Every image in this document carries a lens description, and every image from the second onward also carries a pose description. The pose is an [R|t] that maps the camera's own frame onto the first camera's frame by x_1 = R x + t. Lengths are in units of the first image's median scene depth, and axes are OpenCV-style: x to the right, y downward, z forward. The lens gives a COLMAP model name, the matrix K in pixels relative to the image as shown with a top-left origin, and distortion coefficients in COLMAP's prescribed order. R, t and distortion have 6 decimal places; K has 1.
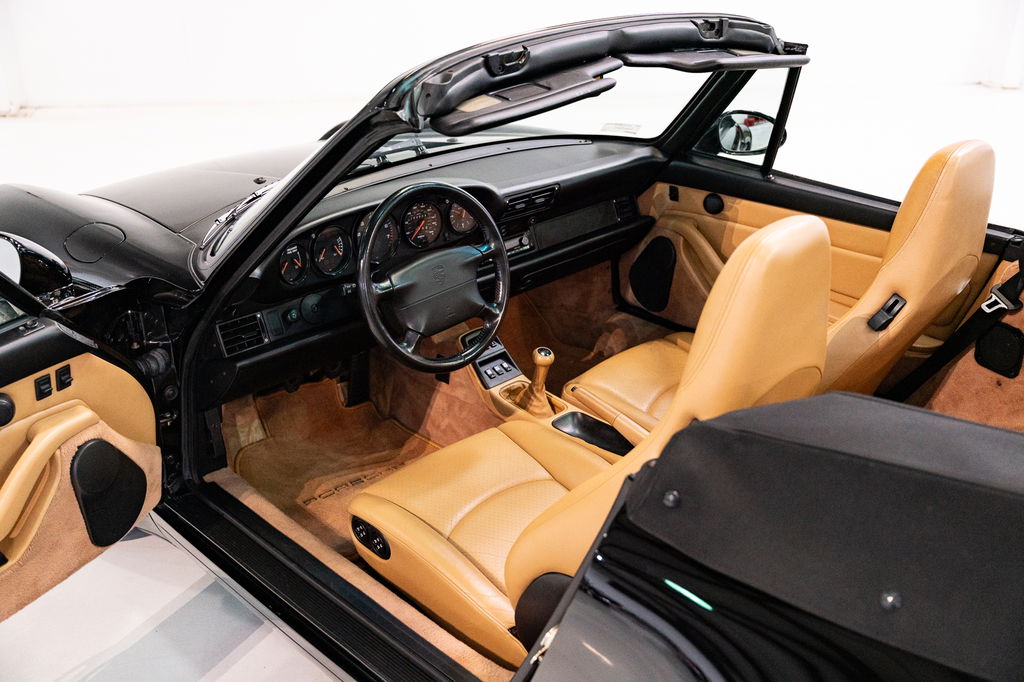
lens RADIAL K [[1031.0, 0, 506.7], [0, 1031.0, 340.0], [0, 0, 1]] dist [-0.000429, 0.000000]
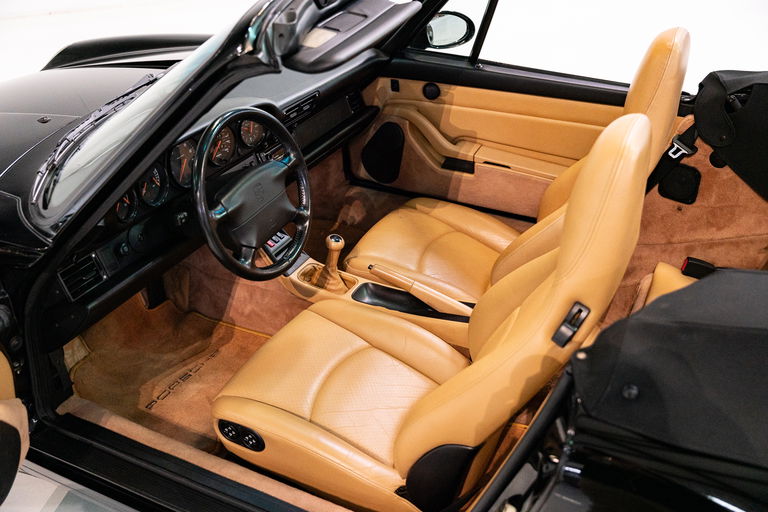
lens RADIAL K [[773.3, 0, 390.6], [0, 773.3, 255.0], [0, 0, 1]] dist [-0.000429, 0.000000]
pose [[0.945140, -0.168506, 0.279851, -0.161386], [0.139334, 0.982801, 0.121199, -0.070935], [-0.295461, -0.075557, 0.952362, 0.151130]]
